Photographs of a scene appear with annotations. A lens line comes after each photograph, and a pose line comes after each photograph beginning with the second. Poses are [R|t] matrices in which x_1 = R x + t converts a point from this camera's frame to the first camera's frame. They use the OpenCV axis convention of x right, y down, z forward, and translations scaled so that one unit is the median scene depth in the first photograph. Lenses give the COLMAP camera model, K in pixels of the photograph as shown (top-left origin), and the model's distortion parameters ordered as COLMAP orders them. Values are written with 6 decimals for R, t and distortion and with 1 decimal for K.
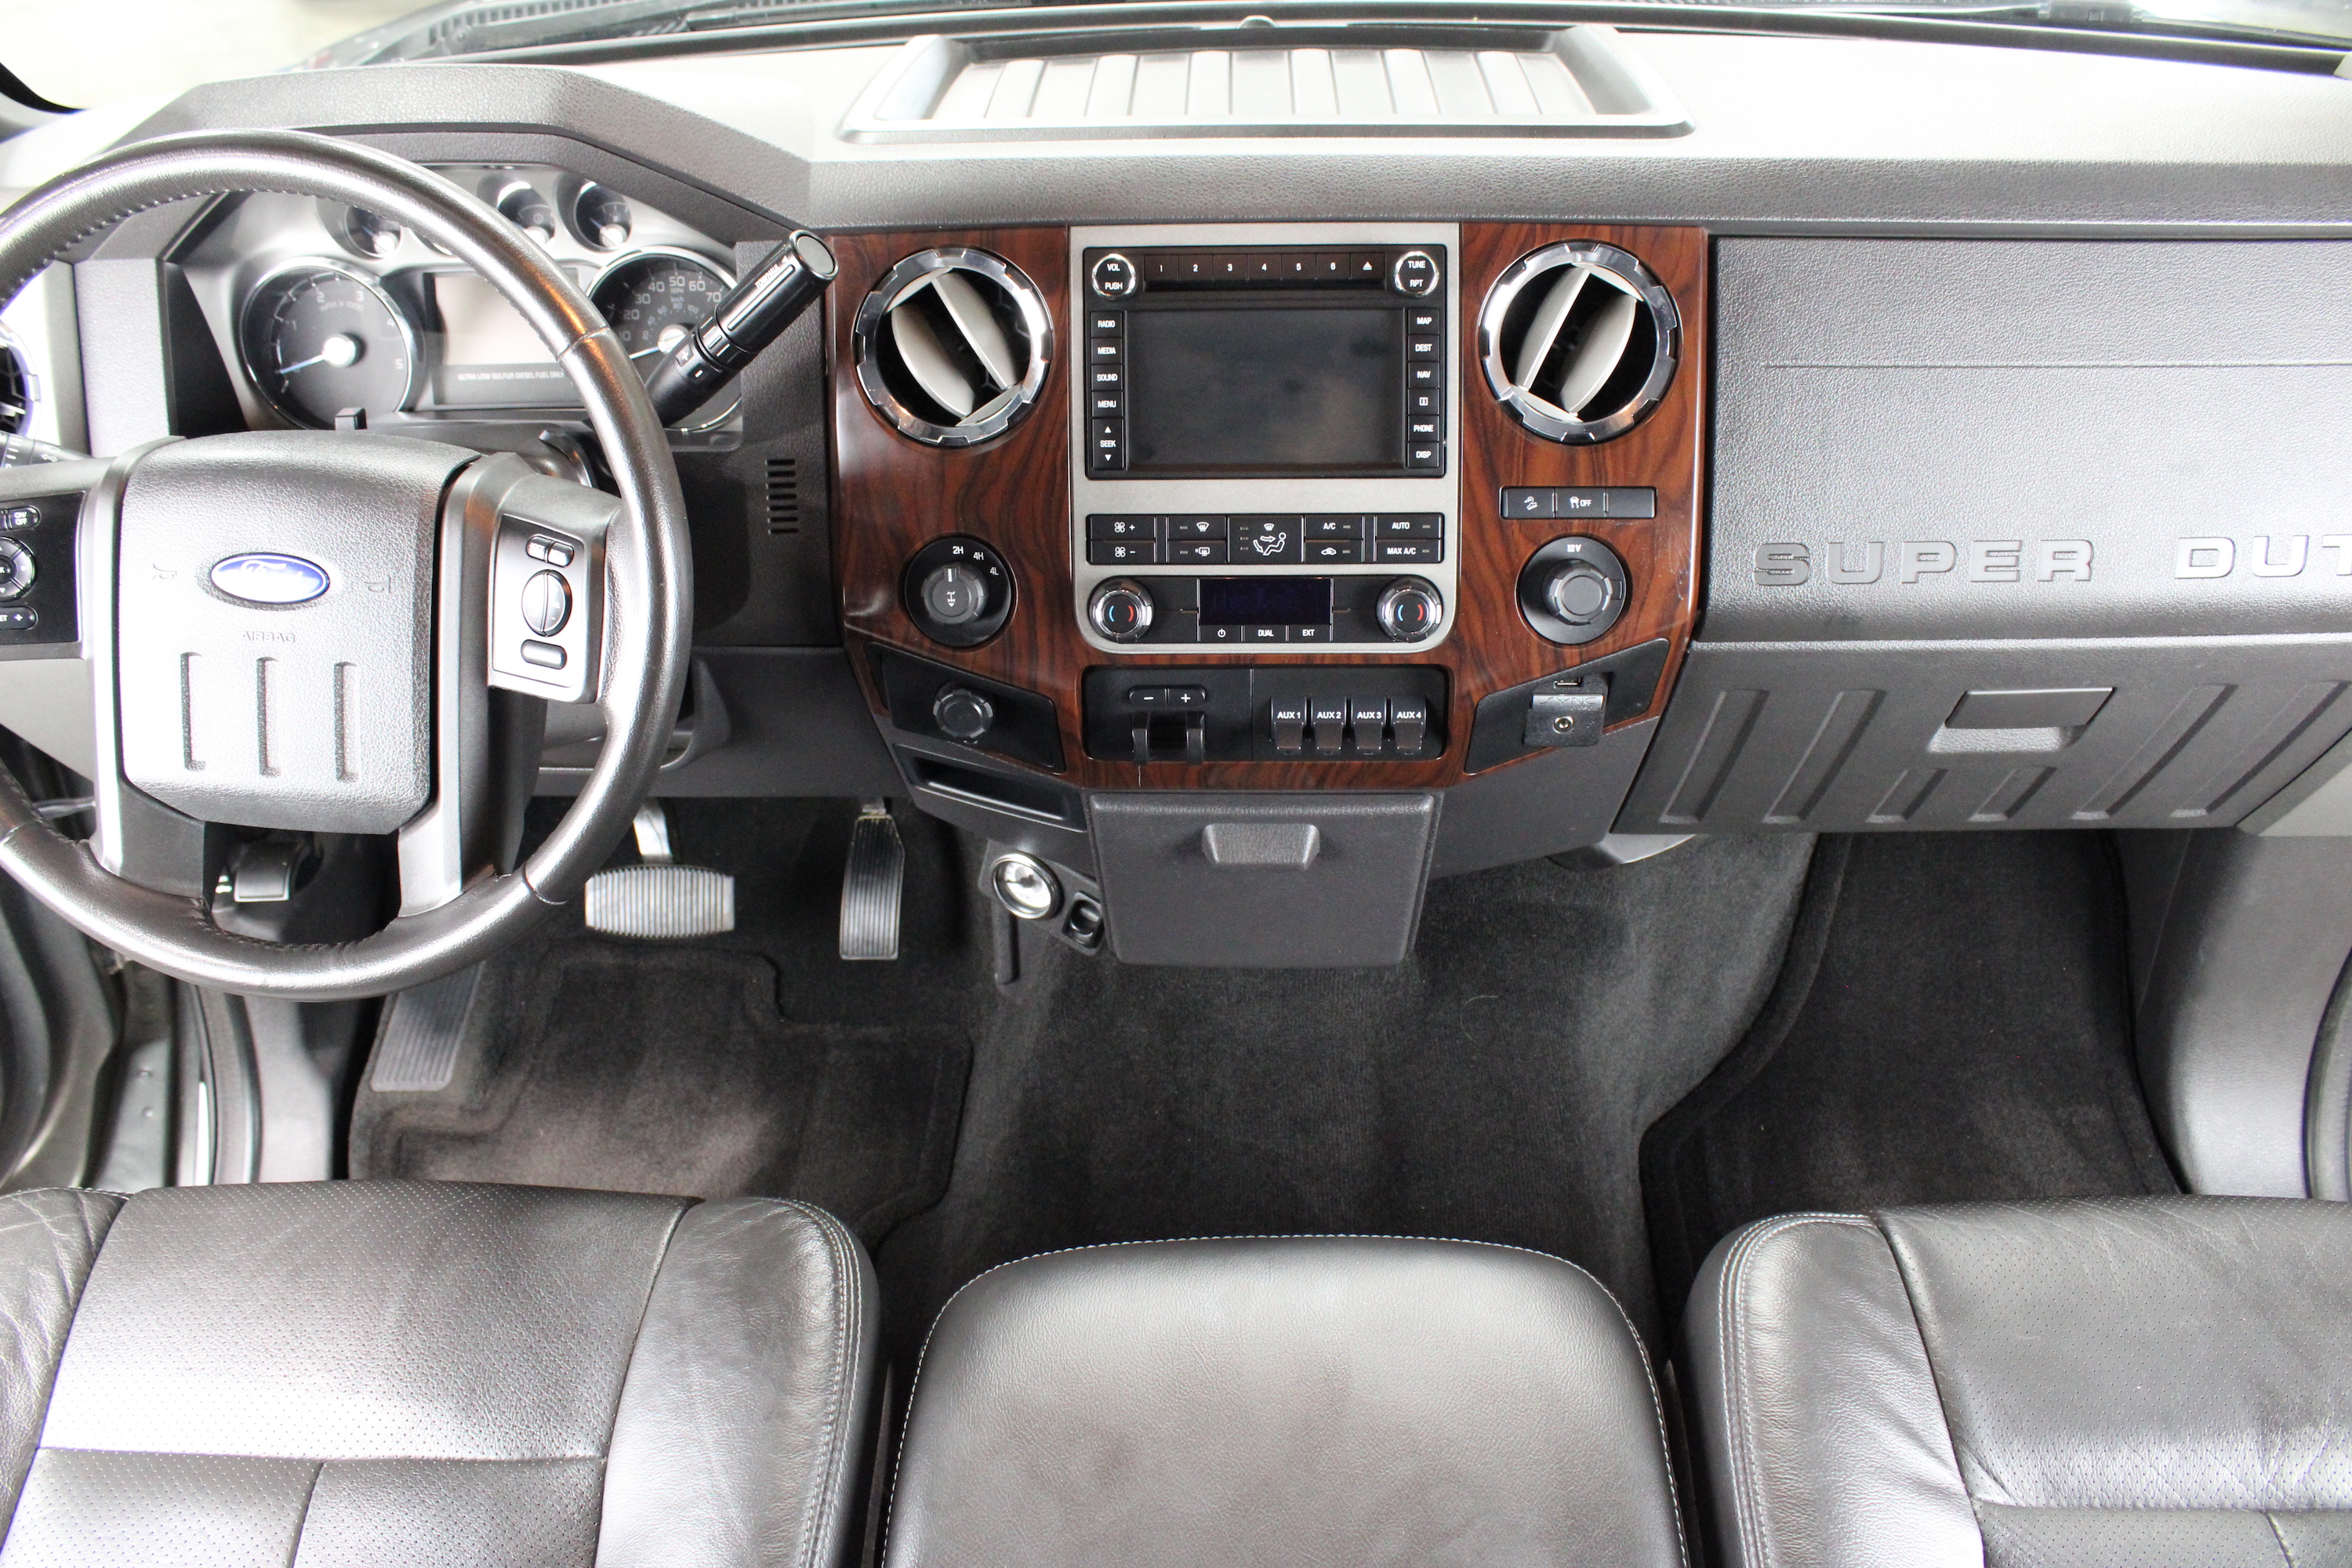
lens RADIAL K [[1941.6, 0, 1176.0], [0, 1941.6, 784.0], [0, 0, 1]] dist [-0.184667, 0.171615]
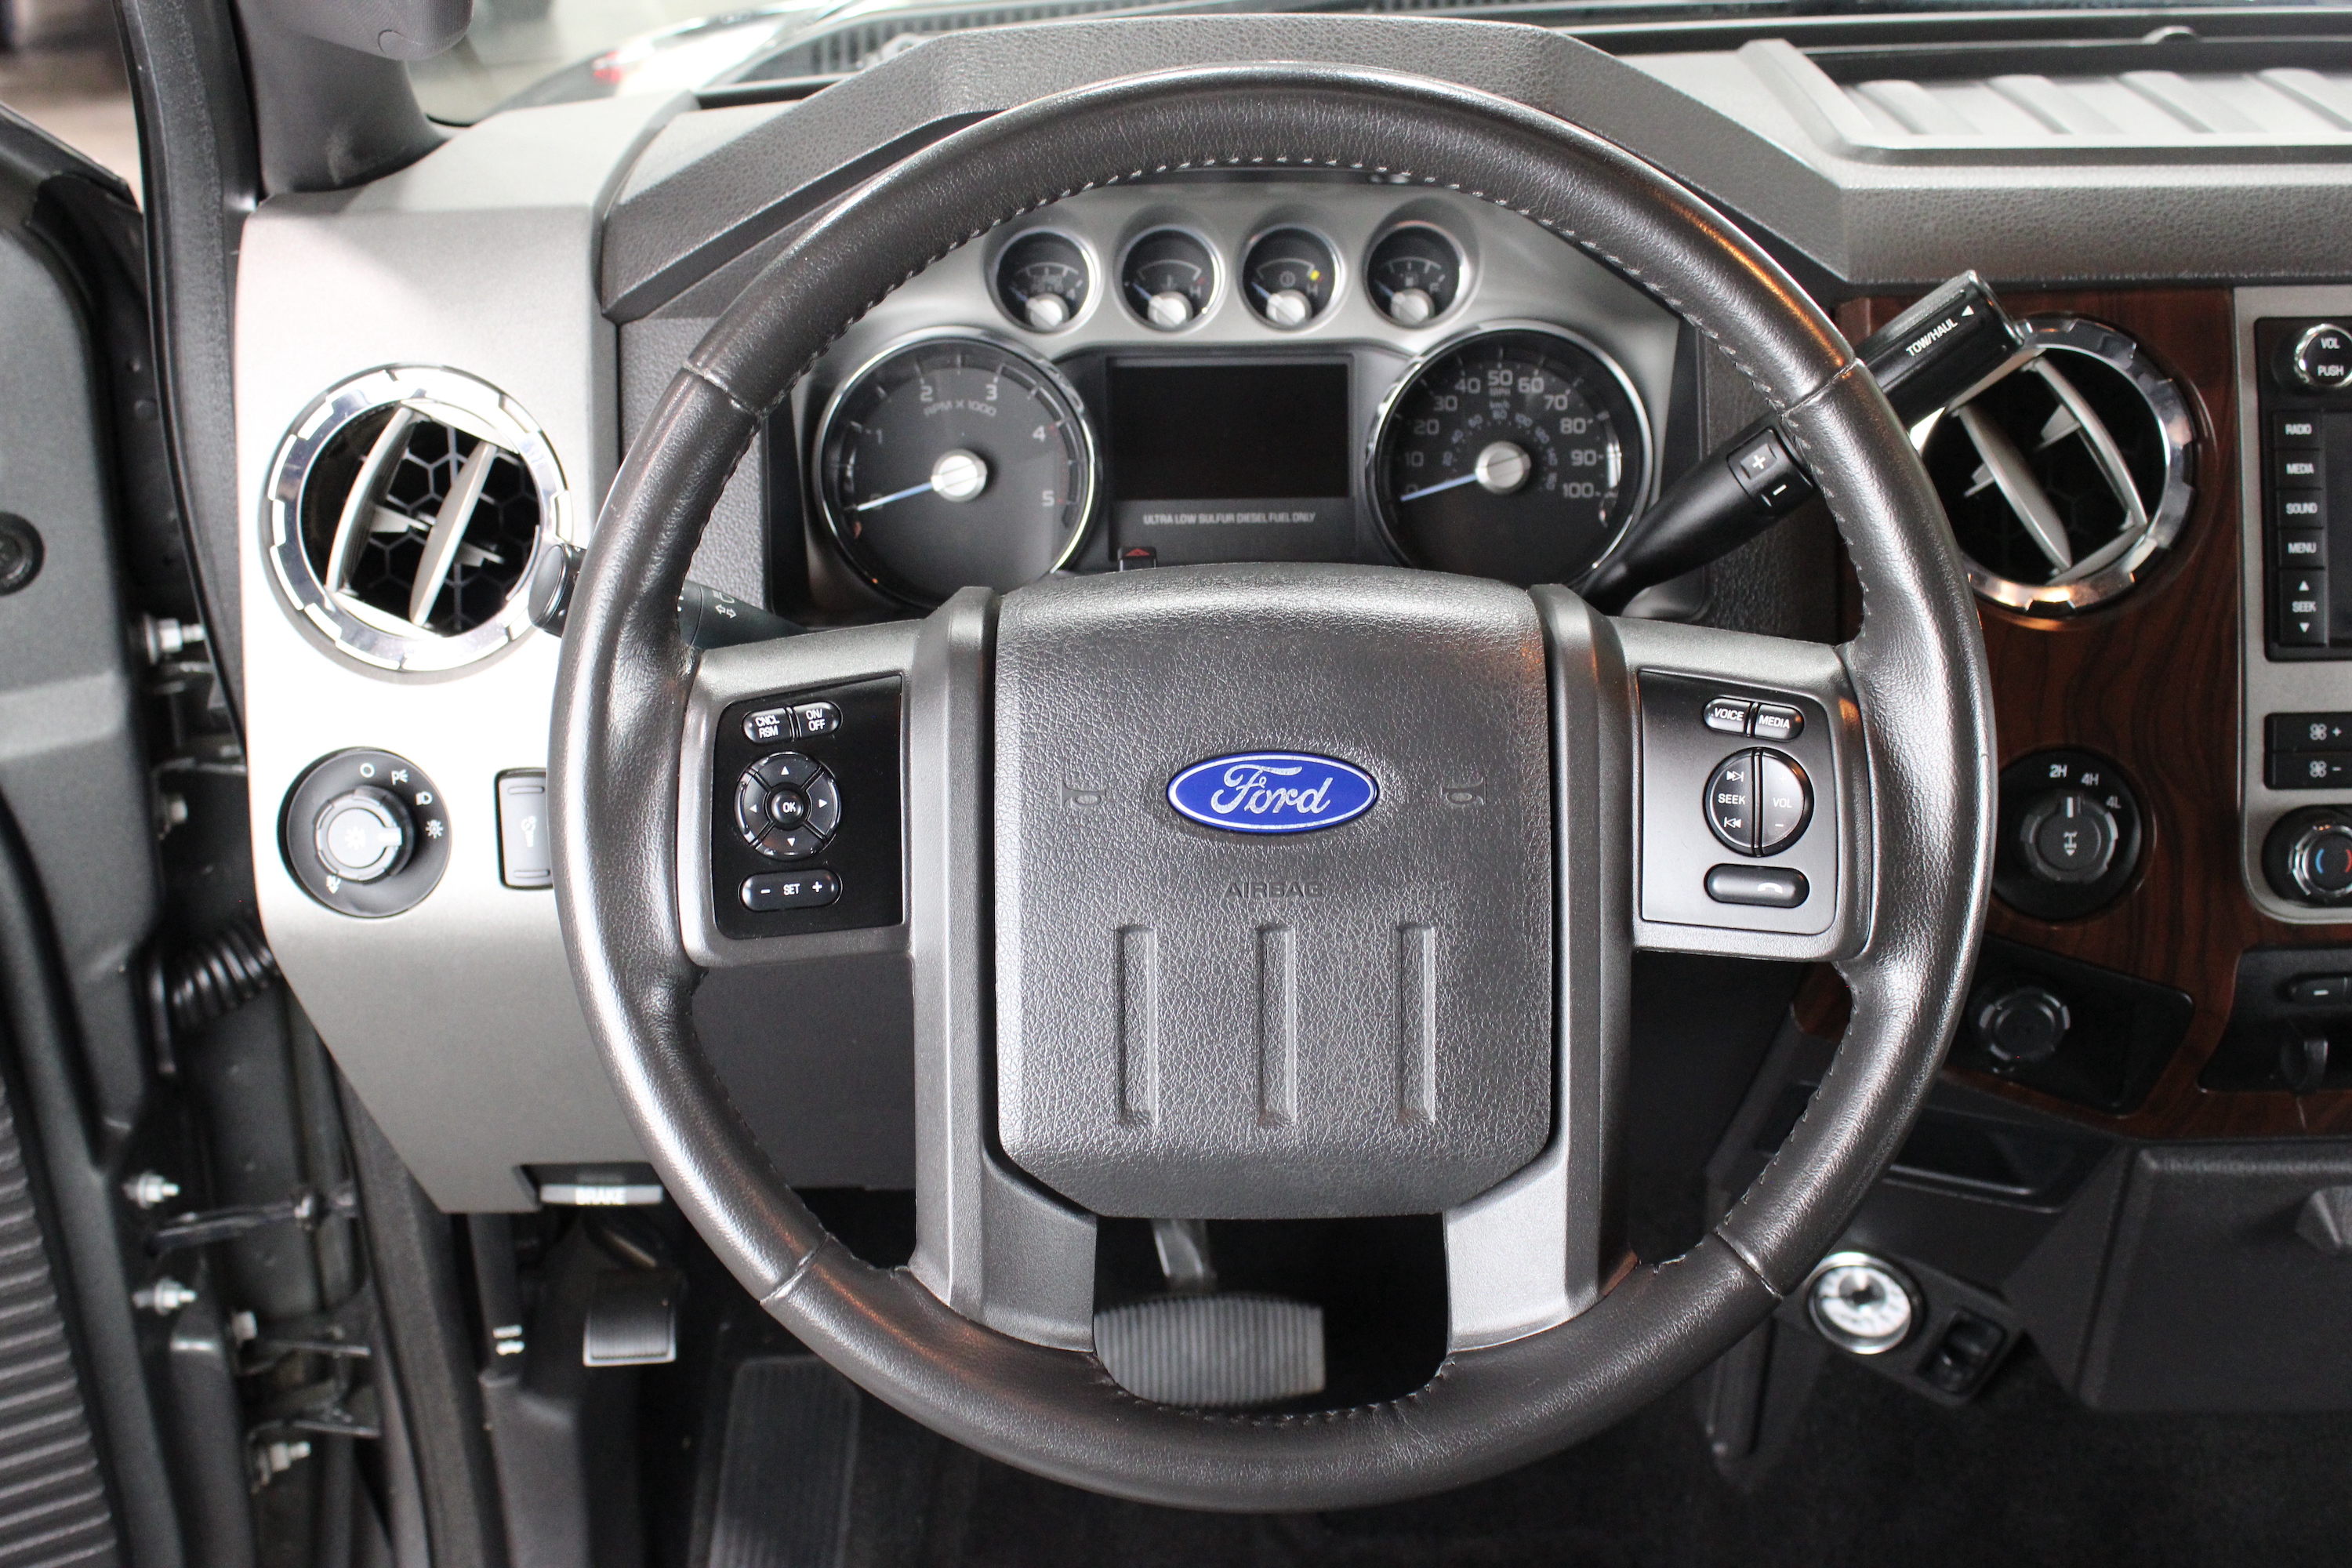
lens RADIAL K [[2650.3, 0, 1176.0], [0, 2650.3, 784.0], [0, 0, 1]] dist [-0.070077, 0.018972]
pose [[0.998633, -0.013190, 0.050584, -0.464569], [0.020951, 0.987517, -0.156112, 0.017312], [-0.047893, 0.156958, 0.986443, 0.132439]]
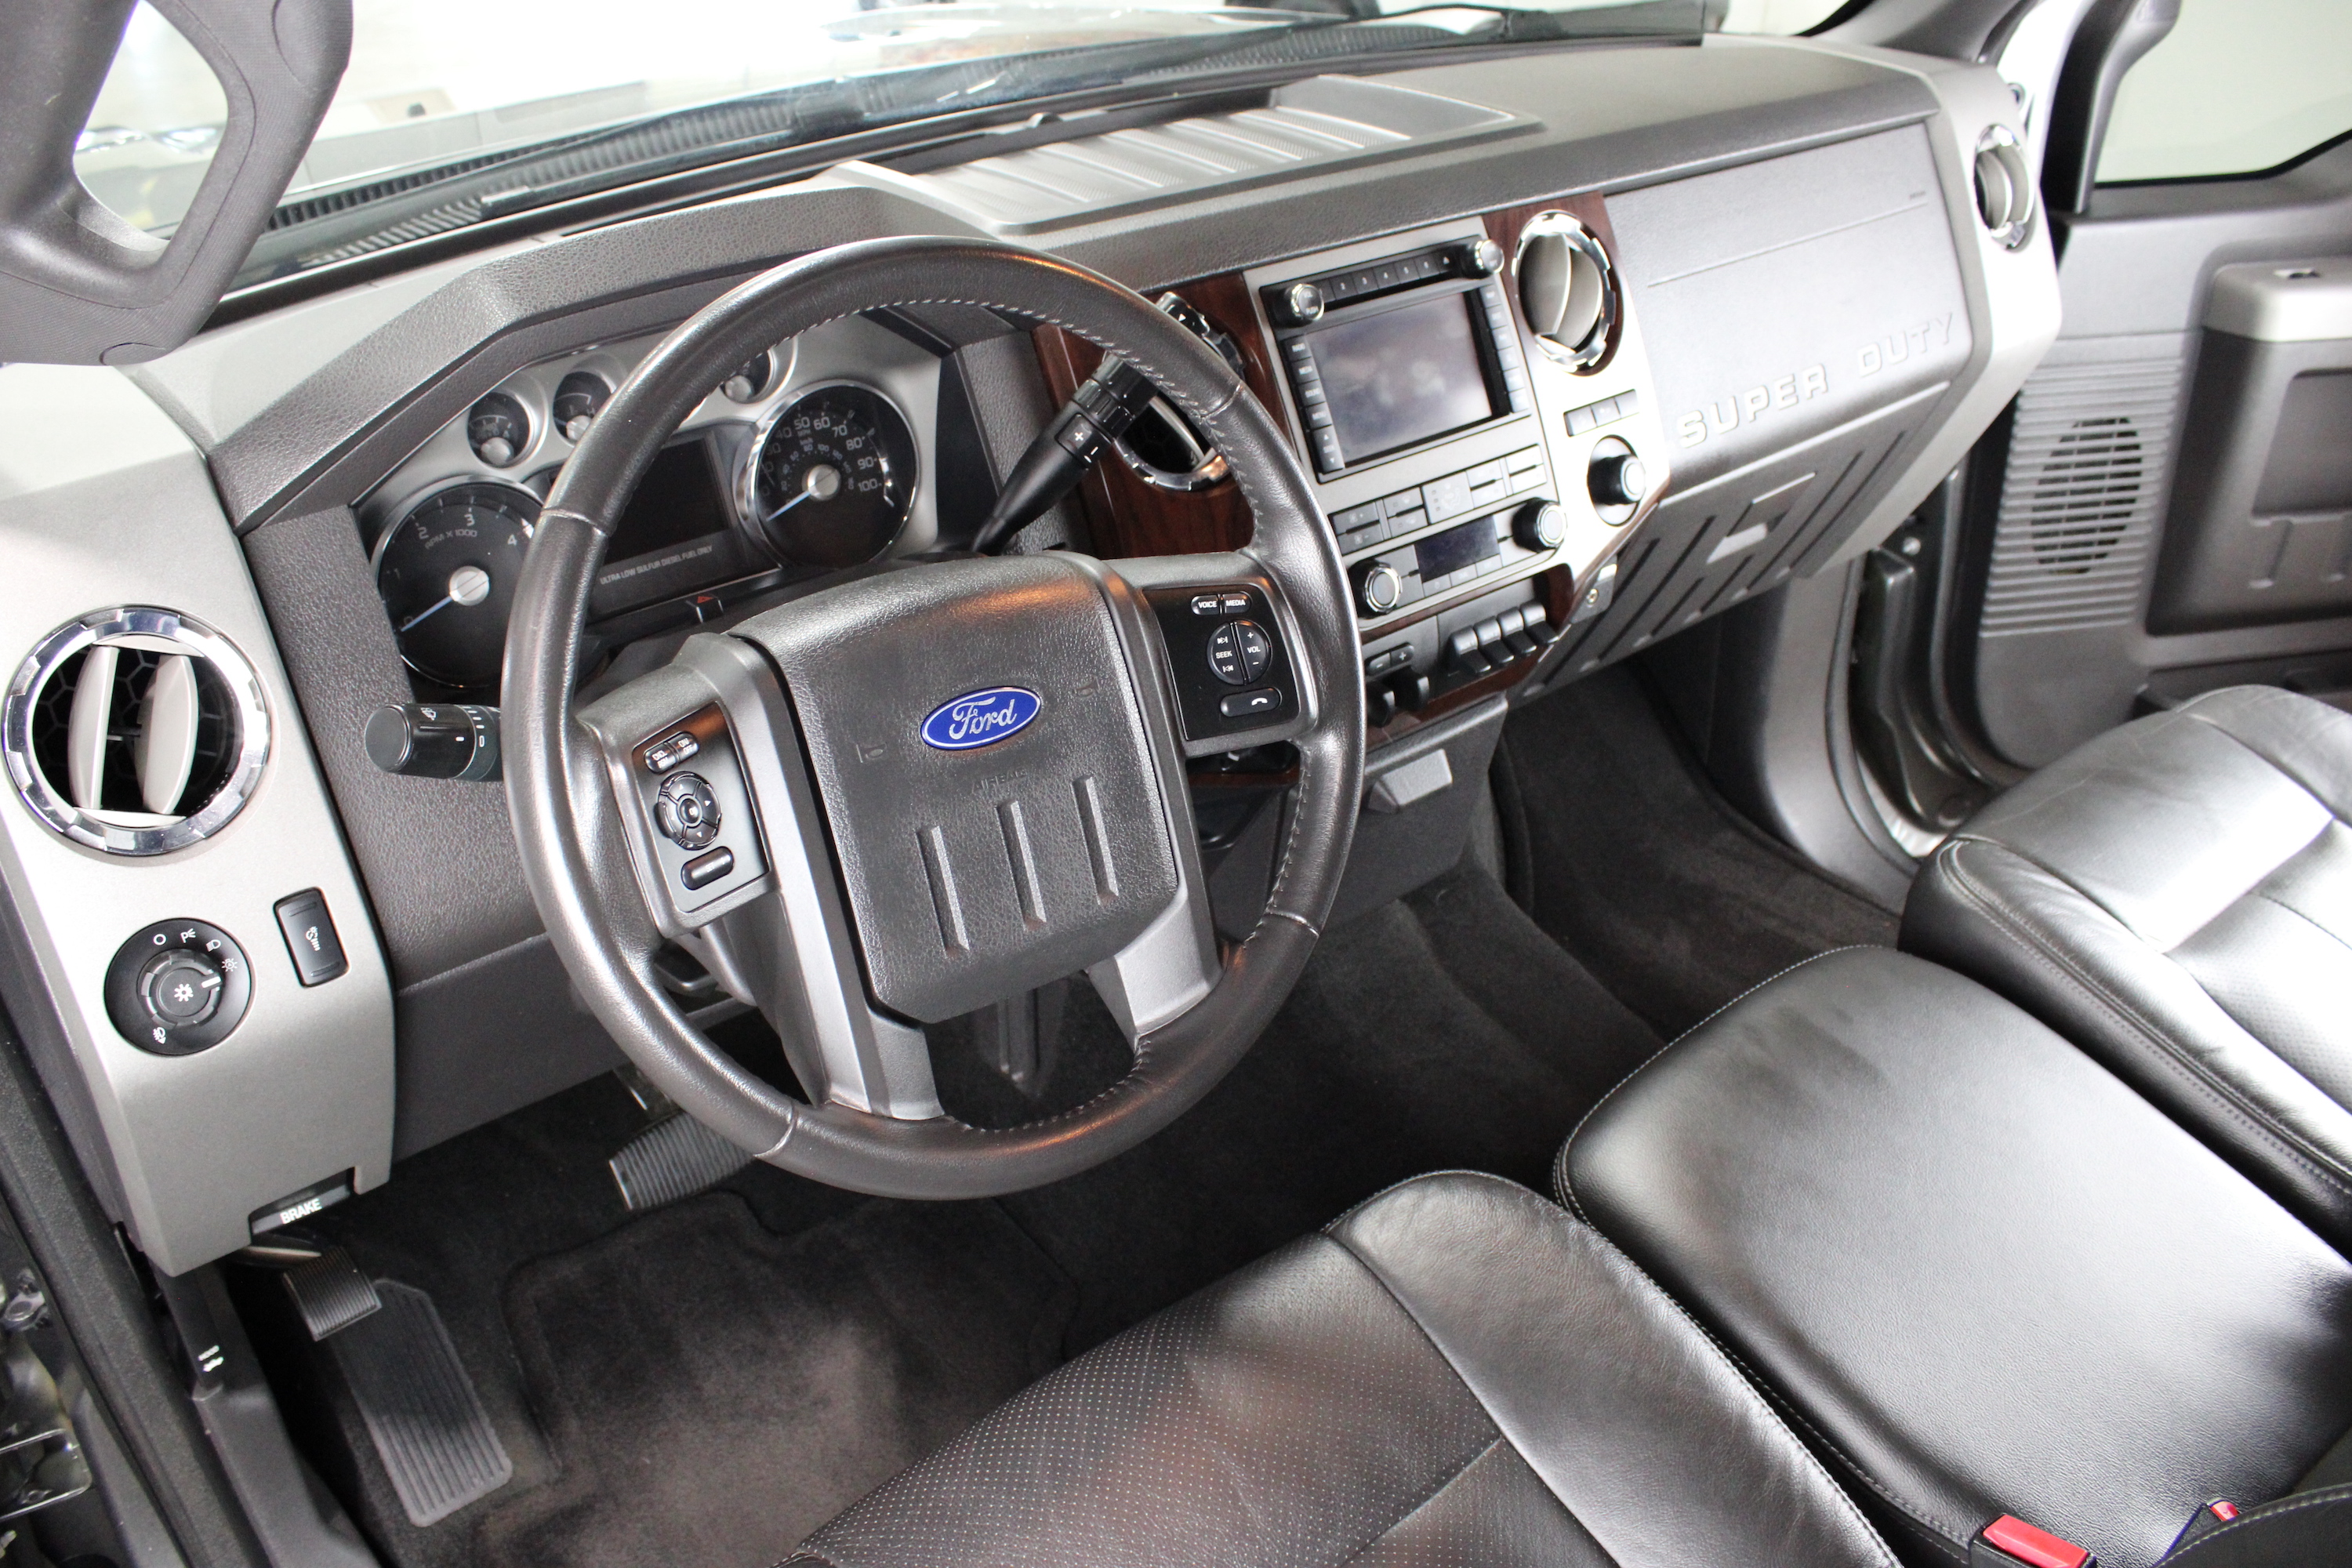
lens RADIAL K [[1941.6, 0, 1176.0], [0, 1941.6, 784.0], [0, 0, 1]] dist [-0.184667, 0.171615]
pose [[0.759511, -0.321961, 0.565229, -0.794886], [0.370489, 0.928321, 0.030948, -0.061044], [-0.534678, 0.185906, 0.824354, 0.147946]]
